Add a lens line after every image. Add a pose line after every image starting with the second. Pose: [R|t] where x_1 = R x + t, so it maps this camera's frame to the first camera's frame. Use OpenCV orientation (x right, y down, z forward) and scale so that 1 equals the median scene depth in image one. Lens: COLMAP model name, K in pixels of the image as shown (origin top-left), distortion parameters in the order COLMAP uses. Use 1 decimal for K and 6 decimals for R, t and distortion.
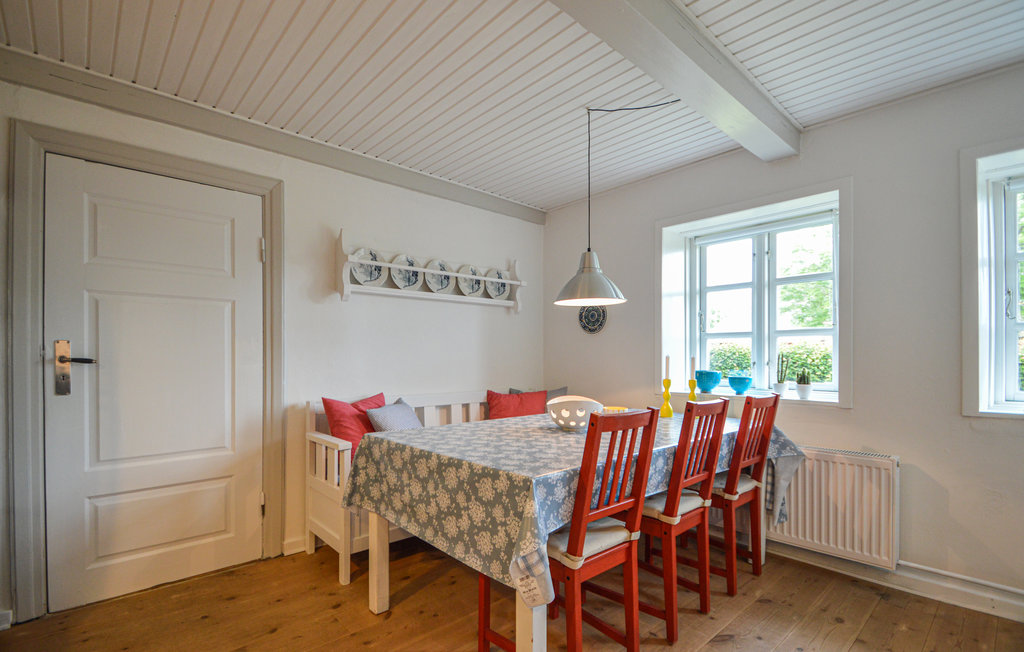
lens RADIAL K [[484.2, 0, 482.4], [0, 484.2, 358.9], [0, 0, 1]] dist [0.000399, -0.000231]
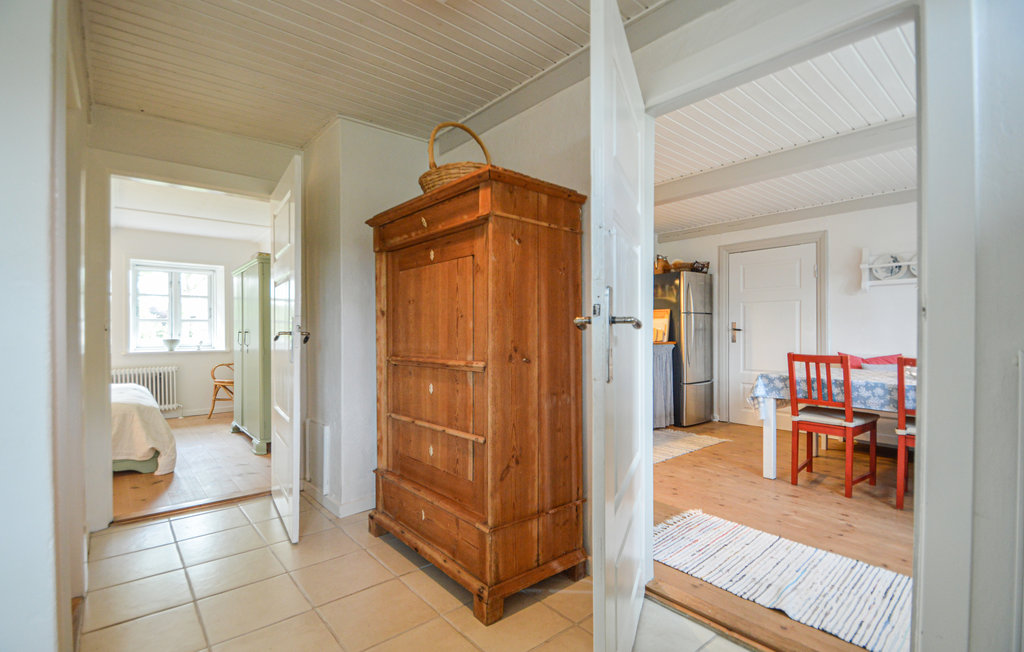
lens RADIAL K [[466.7, 0, 510.0], [0, 466.7, 334.5], [0, 0, 1]] dist [-0.005258, -0.000846]
pose [[0.003613, 0.009052, -0.999953, 1.359740], [0.004237, 0.999950, 0.009067, 0.001288], [0.999984, -0.004270, 0.003574, -0.193057]]
